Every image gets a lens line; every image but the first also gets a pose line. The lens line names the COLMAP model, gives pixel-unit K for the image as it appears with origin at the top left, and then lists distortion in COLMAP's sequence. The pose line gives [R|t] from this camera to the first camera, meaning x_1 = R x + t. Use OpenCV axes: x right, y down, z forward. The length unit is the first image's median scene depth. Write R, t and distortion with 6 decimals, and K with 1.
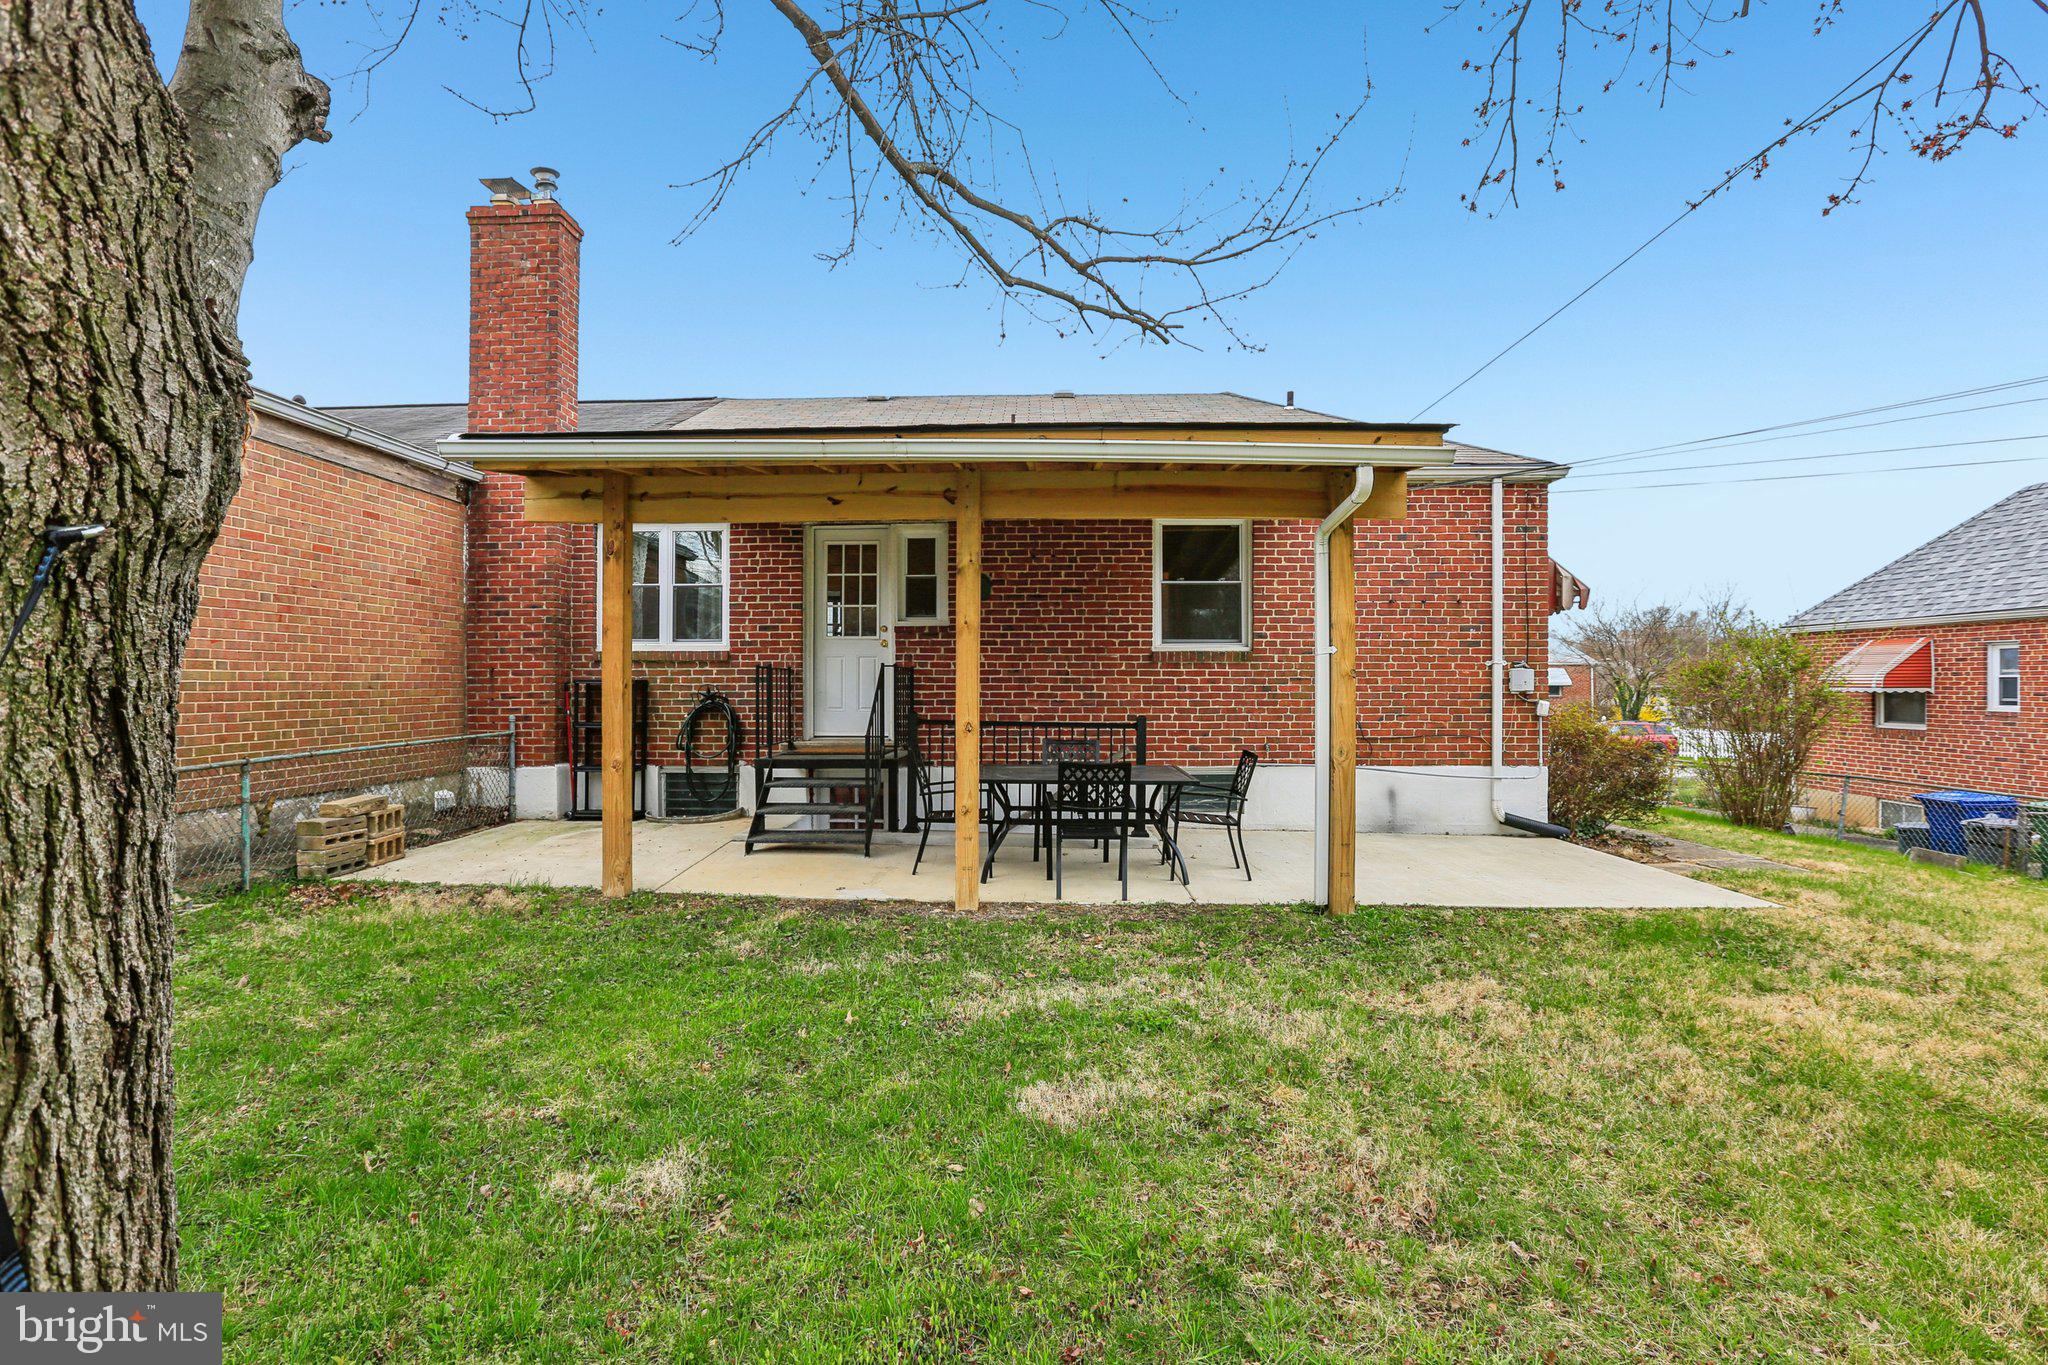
lens RADIAL K [[949.1, 0, 1033.0], [0, 949.1, 677.3], [0, 0, 1]] dist [-0.042848, 0.014690]
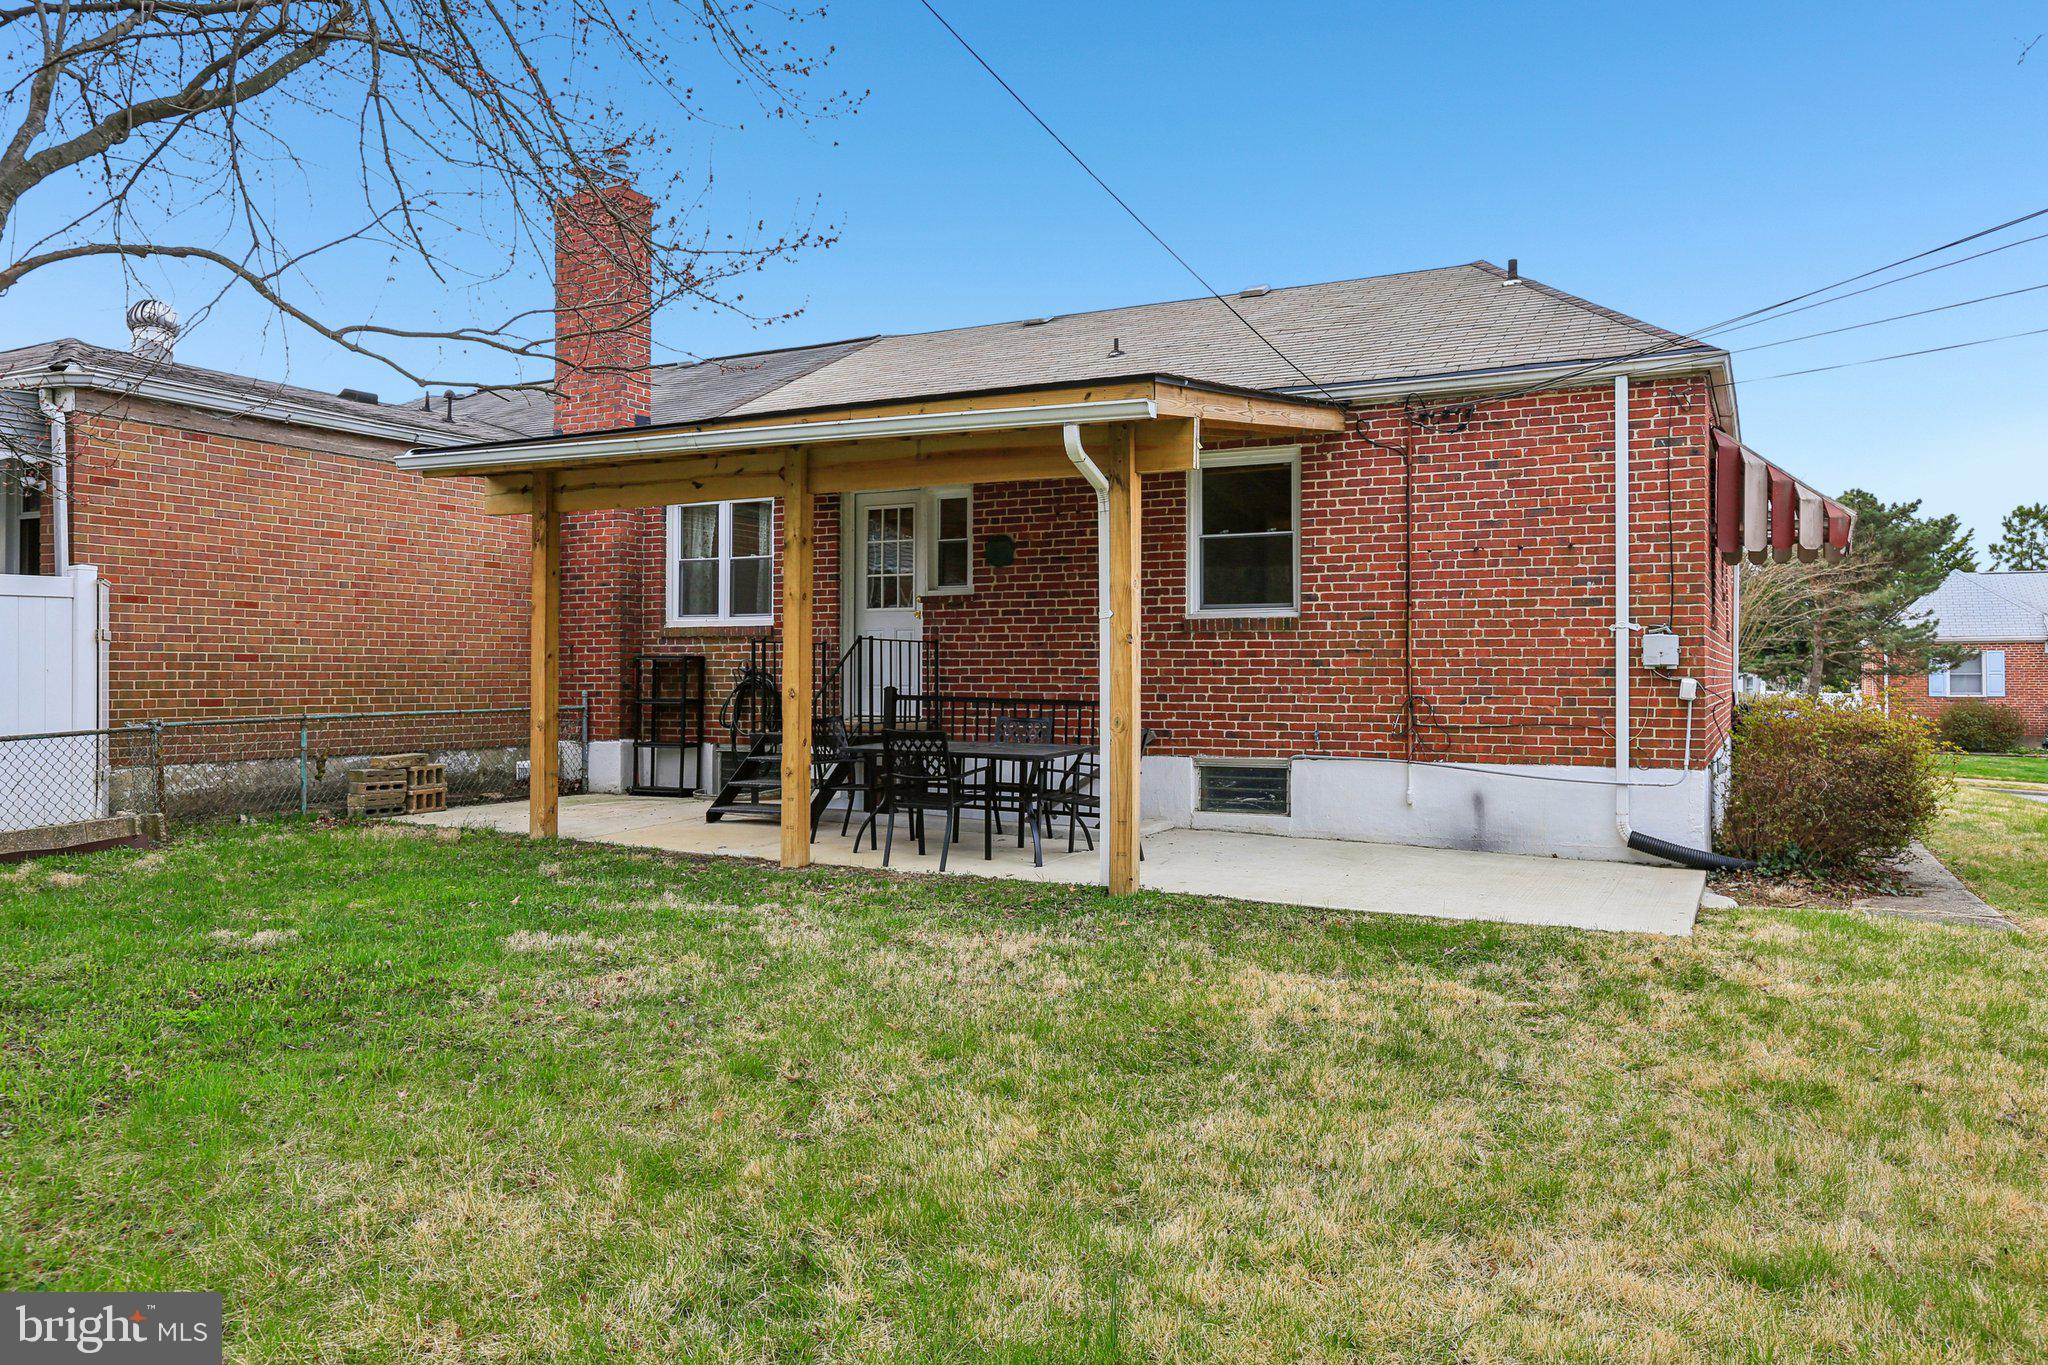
lens RADIAL K [[1462.1, 0, 1060.3], [0, 1462.1, 654.4], [0, 0, 1]] dist [0.015277, -0.003783]
pose [[0.903185, -0.005442, -0.429217, 0.585131], [0.001015, 0.999944, -0.010542, 0.017546], [0.429250, 0.009086, 0.903140, -0.221848]]
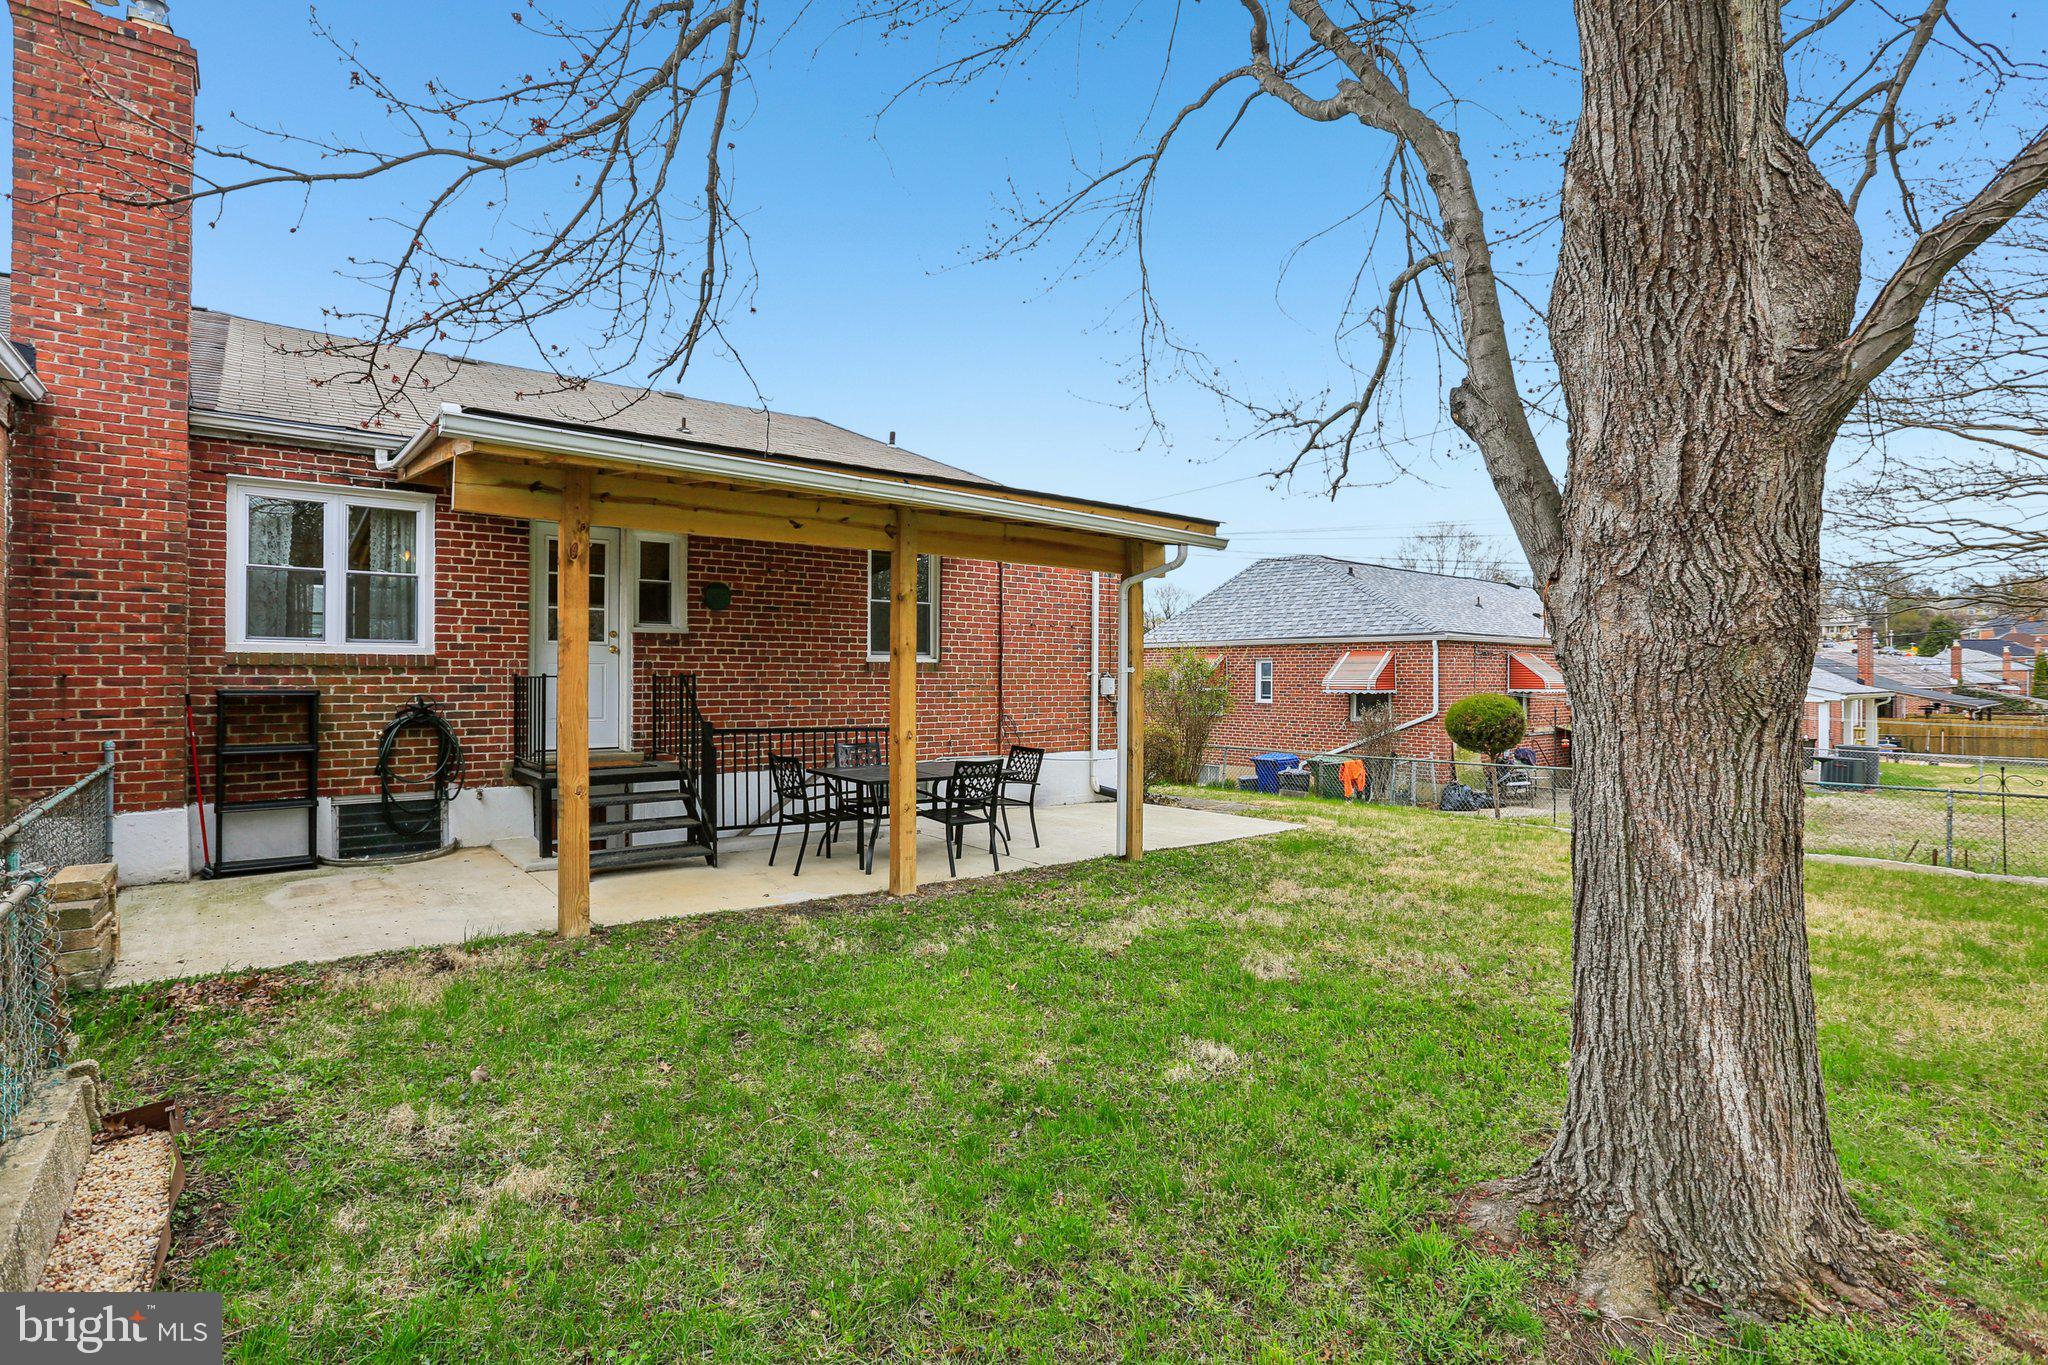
lens RADIAL K [[949.1, 0, 1020.5], [0, 949.1, 677.3], [0, 0, 1]] dist [-0.042848, 0.014690]
pose [[0.768927, 0.002893, 0.639330, -0.453880], [-0.006923, 0.999969, 0.003801, -0.014787], [-0.639299, -0.007348, 0.768923, 0.021604]]
